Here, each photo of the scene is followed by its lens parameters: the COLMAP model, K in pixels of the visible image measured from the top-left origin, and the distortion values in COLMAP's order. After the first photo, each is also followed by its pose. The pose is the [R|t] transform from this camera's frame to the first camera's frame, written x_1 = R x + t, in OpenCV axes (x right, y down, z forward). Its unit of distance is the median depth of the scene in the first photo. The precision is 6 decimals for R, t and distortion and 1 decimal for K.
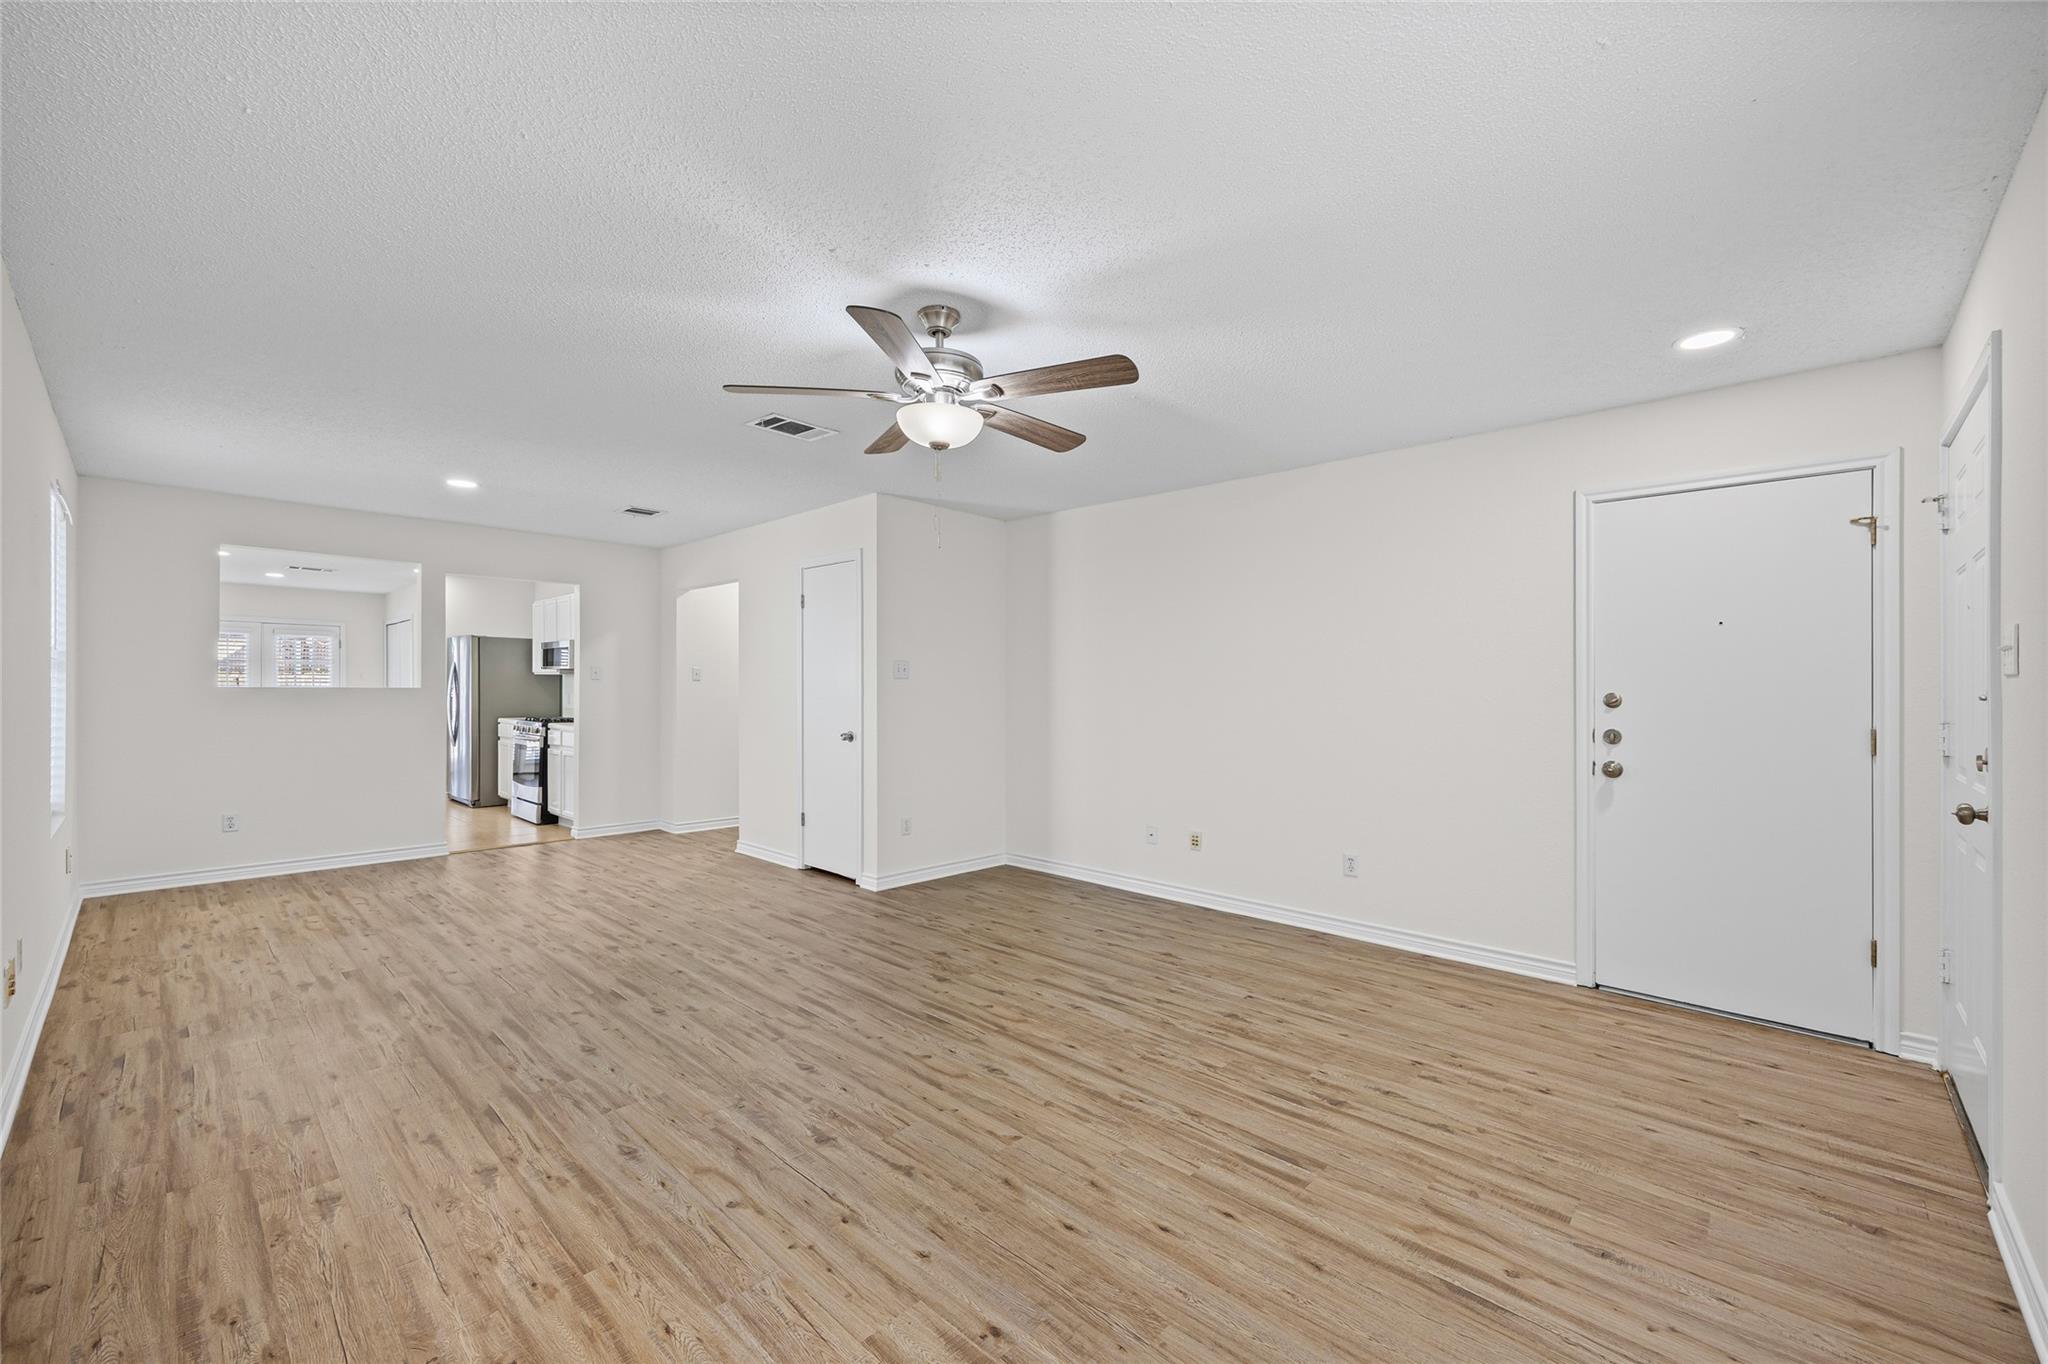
lens RADIAL K [[815.9, 0, 1028.0], [0, 815.9, 687.5], [0, 0, 1]] dist [0.001168, 0.000069]
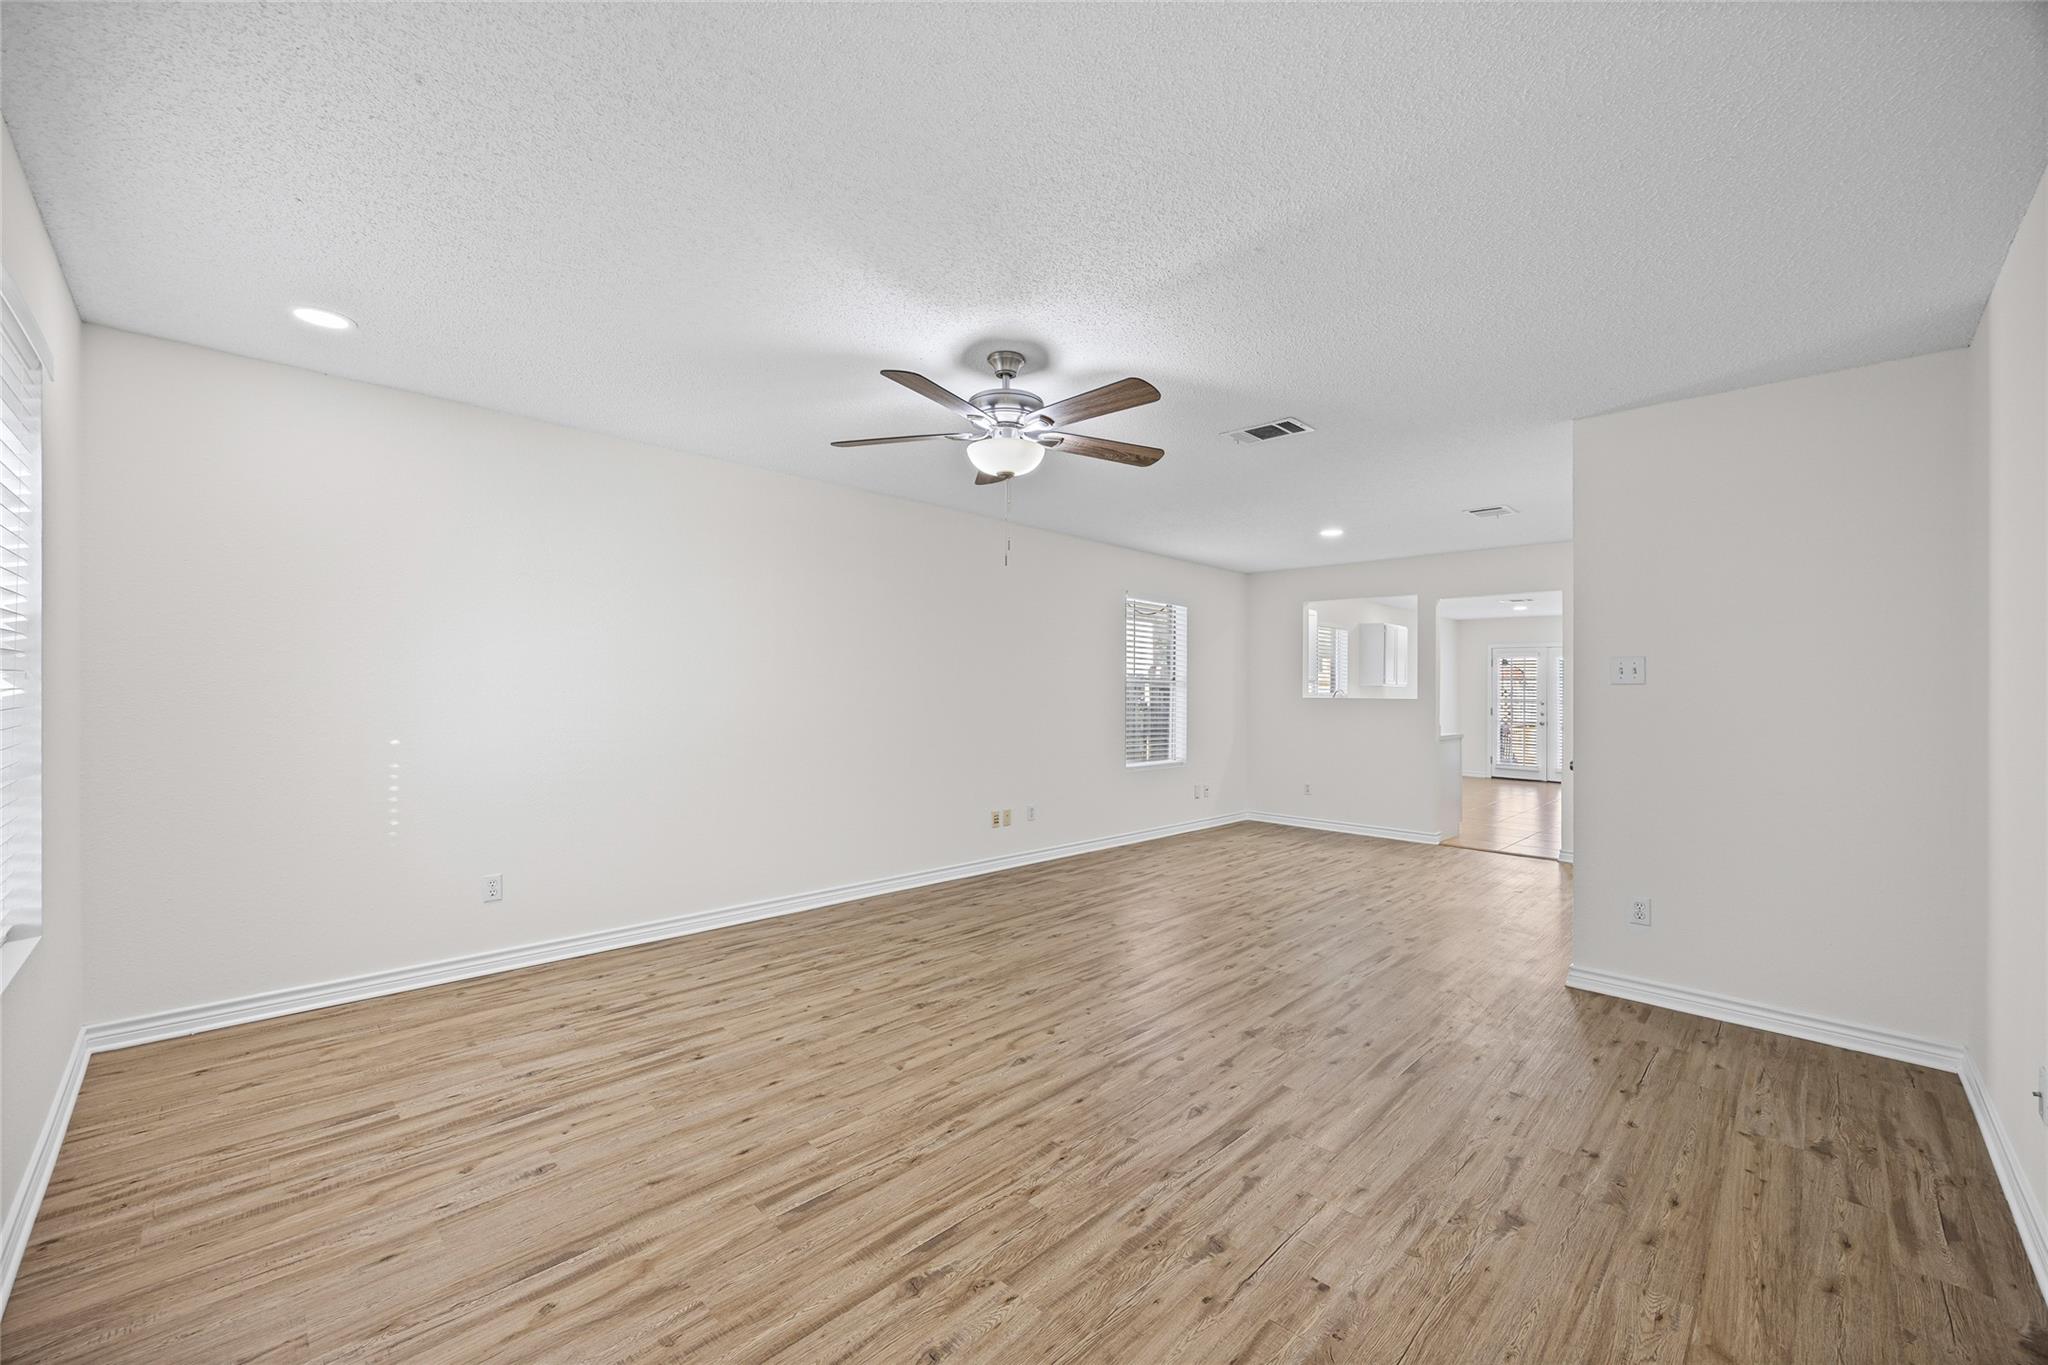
lens RADIAL K [[815.9, 0, 1028.0], [0, 815.9, 688.0], [0, 0, 1]] dist [0.001168, 0.000069]
pose [[-0.032791, -0.010702, -0.999405, 1.082275], [-0.004966, 0.999932, -0.010545, 0.007114], [0.999450, 0.004617, -0.032842, 1.123826]]
